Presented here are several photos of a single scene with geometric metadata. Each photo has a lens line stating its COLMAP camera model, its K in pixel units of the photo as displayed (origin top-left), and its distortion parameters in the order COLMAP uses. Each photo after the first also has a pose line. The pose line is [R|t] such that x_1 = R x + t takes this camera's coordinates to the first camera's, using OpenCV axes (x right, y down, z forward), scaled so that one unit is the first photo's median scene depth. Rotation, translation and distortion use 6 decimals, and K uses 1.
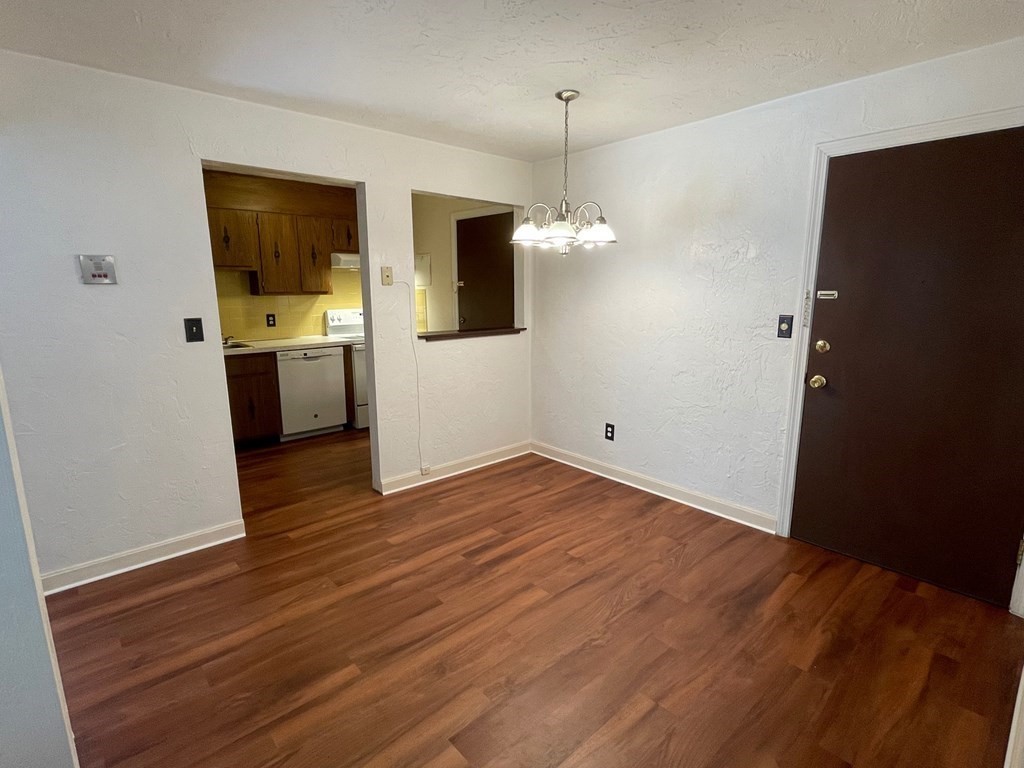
lens RADIAL K [[515.9, 0, 516.7], [0, 515.9, 381.7], [0, 0, 1]] dist [-0.000100, -0.000285]
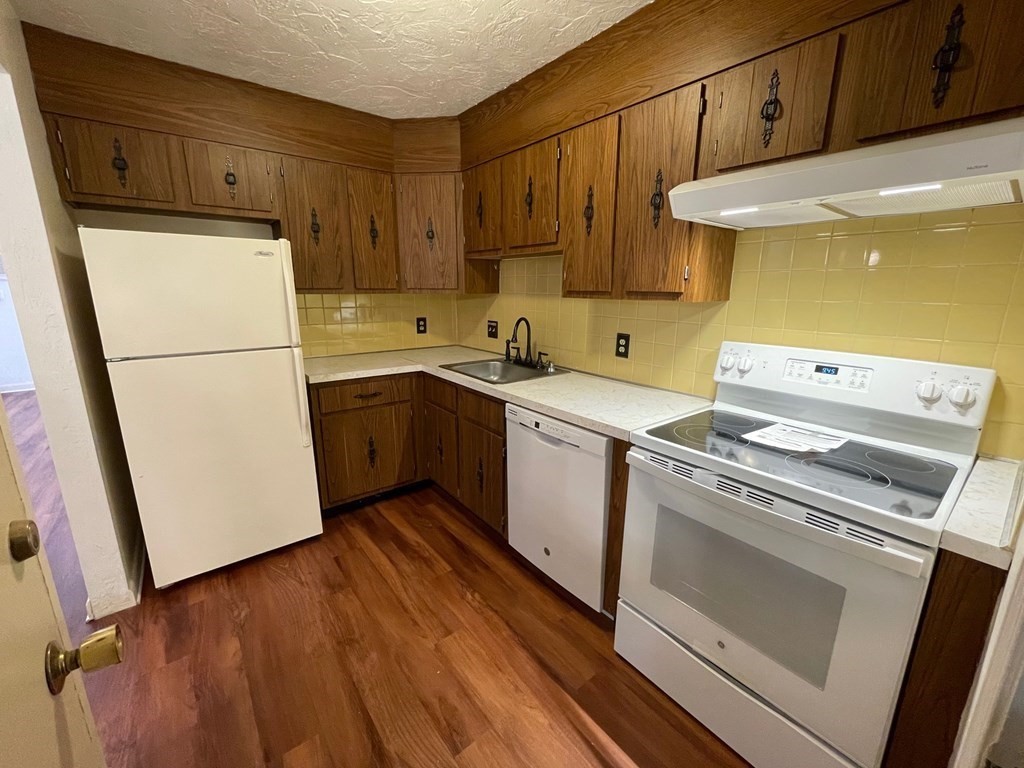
lens RADIAL K [[420.0, 0, 514.5], [0, 420.0, 389.3], [0, 0, 1]] dist [0.000277, 0.000000]
pose [[-0.059237, 0.231761, -0.970967, -0.043780], [-0.197957, 0.950631, 0.238984, -0.171215], [0.978419, 0.206366, -0.010434, 0.979171]]
